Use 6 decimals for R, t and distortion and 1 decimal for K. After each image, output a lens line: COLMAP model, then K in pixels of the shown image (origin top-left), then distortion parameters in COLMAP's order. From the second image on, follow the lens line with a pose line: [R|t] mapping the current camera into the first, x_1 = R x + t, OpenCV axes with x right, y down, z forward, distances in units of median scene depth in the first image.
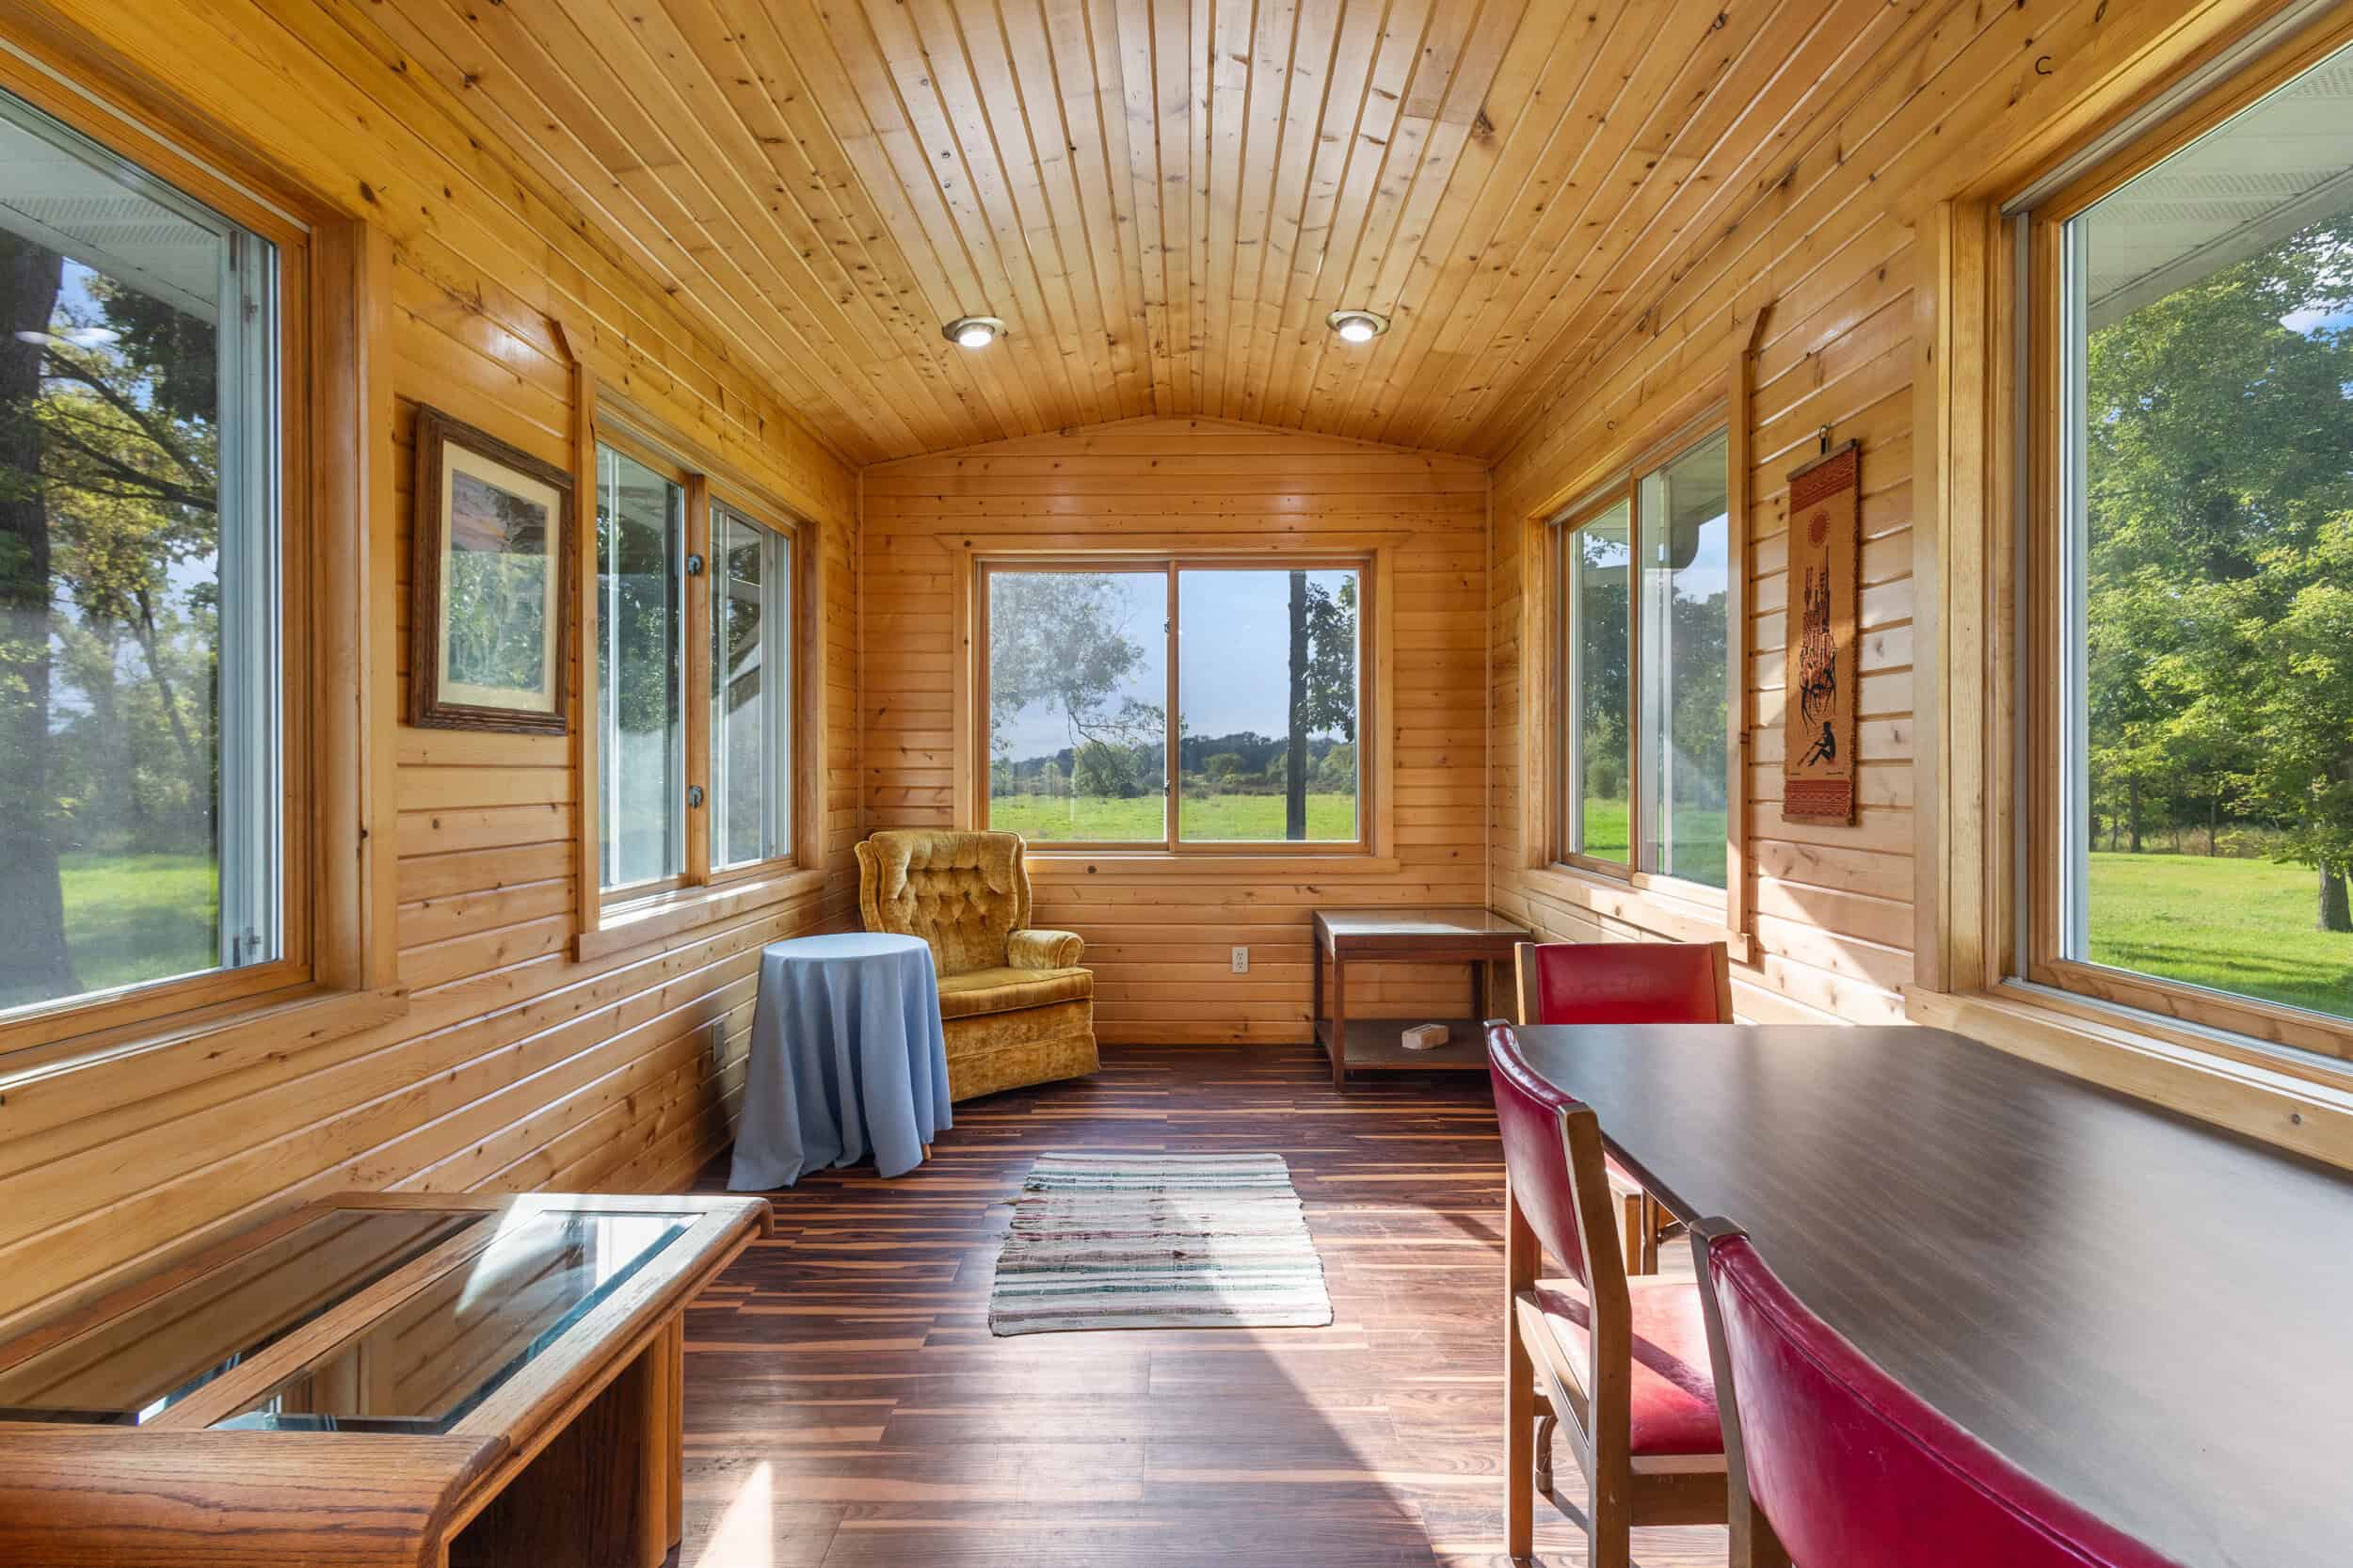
lens RADIAL K [[1079.9, 0, 1184.5], [0, 1079.9, 773.1], [0, 0, 1]] dist [0.004704, 0.000741]
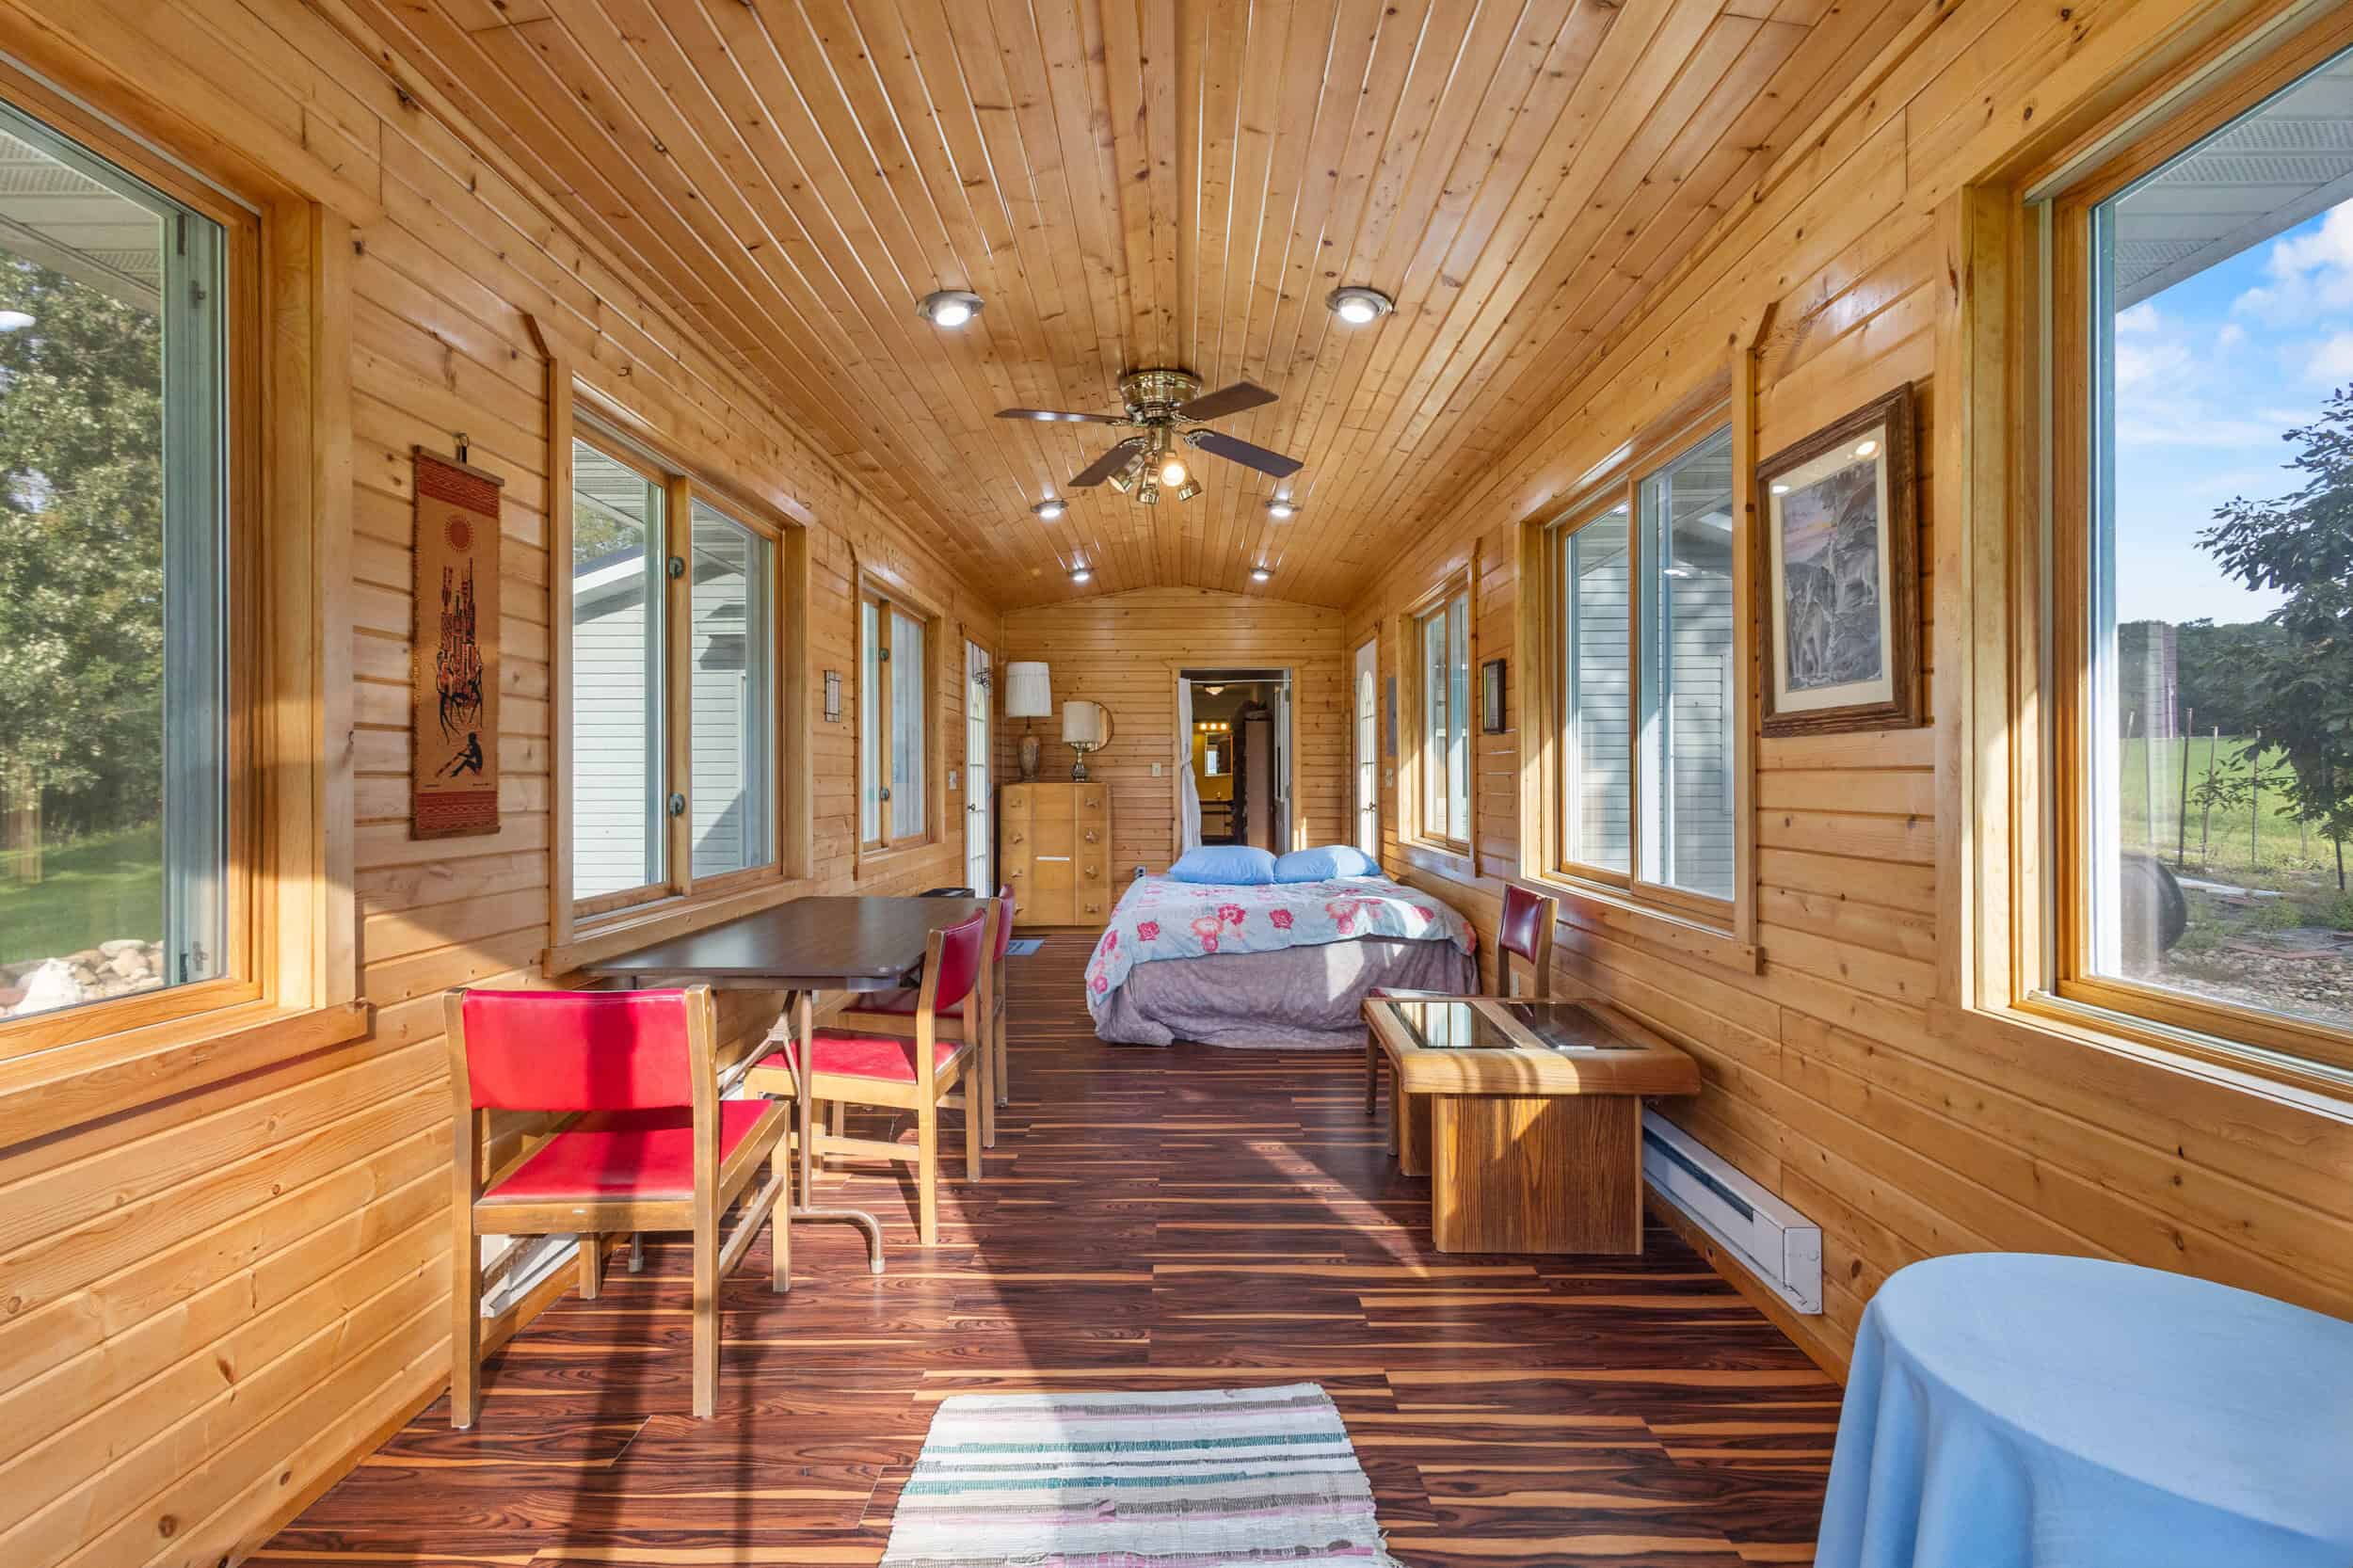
lens RADIAL K [[1079.9, 0, 1174.9], [0, 1079.9, 776.6], [0, 0, 1]] dist [0.004704, 0.000741]
pose [[-0.999964, 0.005950, -0.006019, -0.051885], [0.005940, 0.999981, 0.001697, -0.004782], [0.006029, 0.001662, -0.999980, 1.960345]]
